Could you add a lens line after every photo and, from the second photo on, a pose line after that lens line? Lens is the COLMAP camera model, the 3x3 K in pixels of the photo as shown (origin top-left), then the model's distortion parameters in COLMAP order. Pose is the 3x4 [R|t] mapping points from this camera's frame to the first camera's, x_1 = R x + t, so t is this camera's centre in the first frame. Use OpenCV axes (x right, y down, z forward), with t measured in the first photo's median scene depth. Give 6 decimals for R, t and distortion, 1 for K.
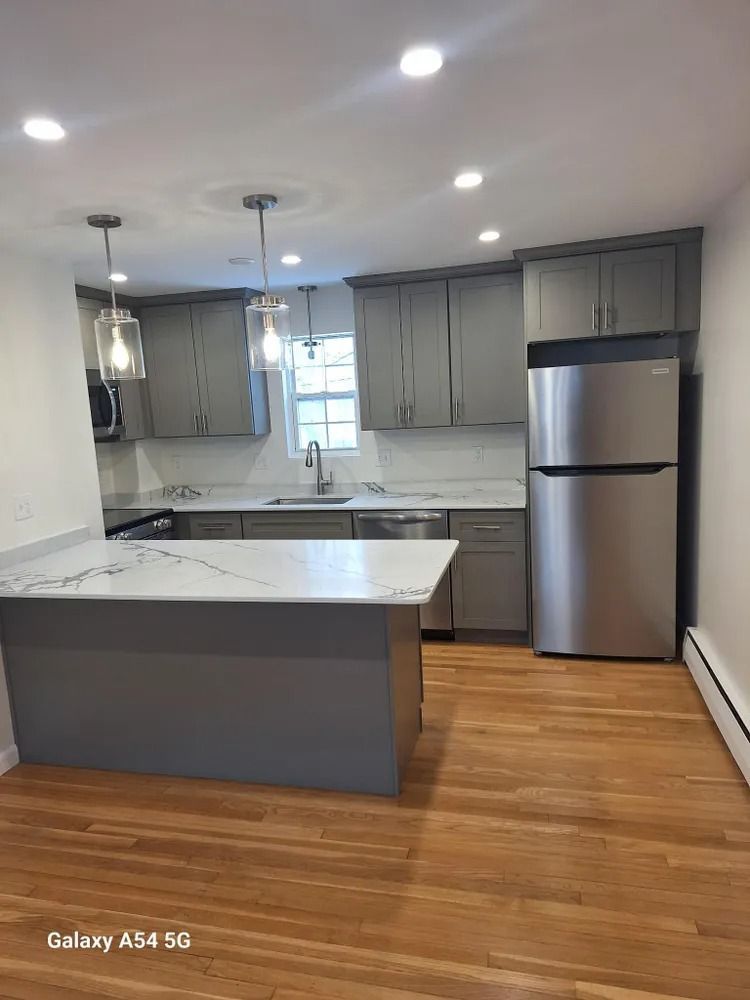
lens RADIAL K [[695.0, 0, 374.0], [0, 695.0, 503.6], [0, 0, 1]] dist [0.035525, -0.012951]
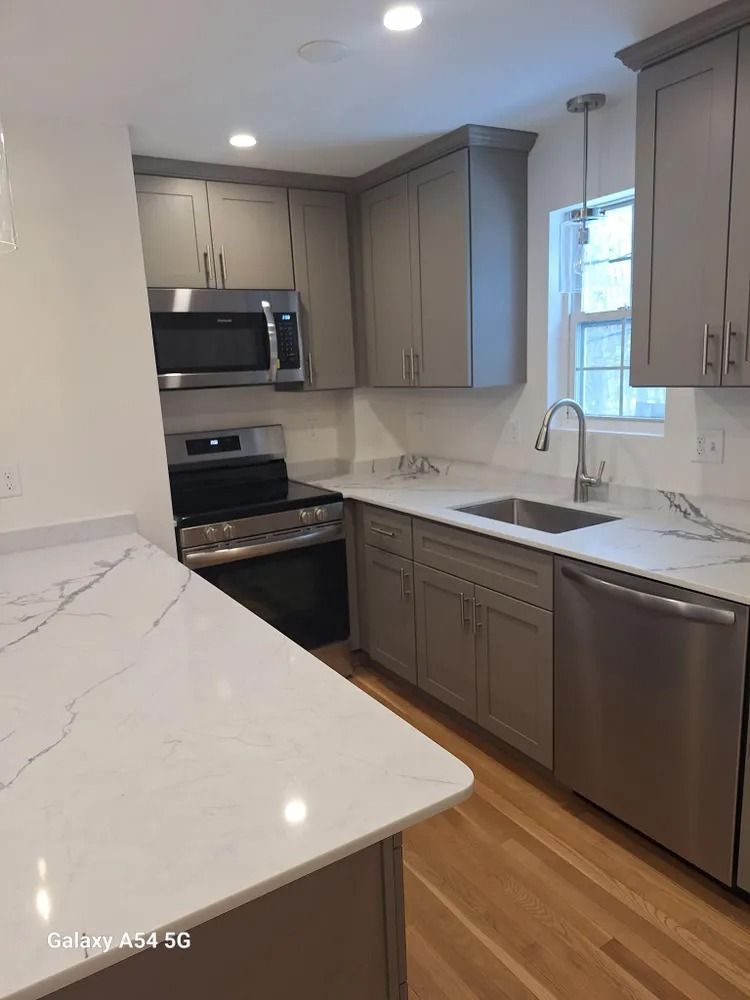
lens RADIAL K [[695.0, 0, 372.0], [0, 695.0, 497.8], [0, 0, 1]] dist [0.035525, -0.012951]
pose [[0.708908, 0.147671, -0.689668, 0.185496], [-0.090688, 0.988804, 0.118504, -0.066206], [0.699446, -0.021464, 0.714363, 0.496165]]
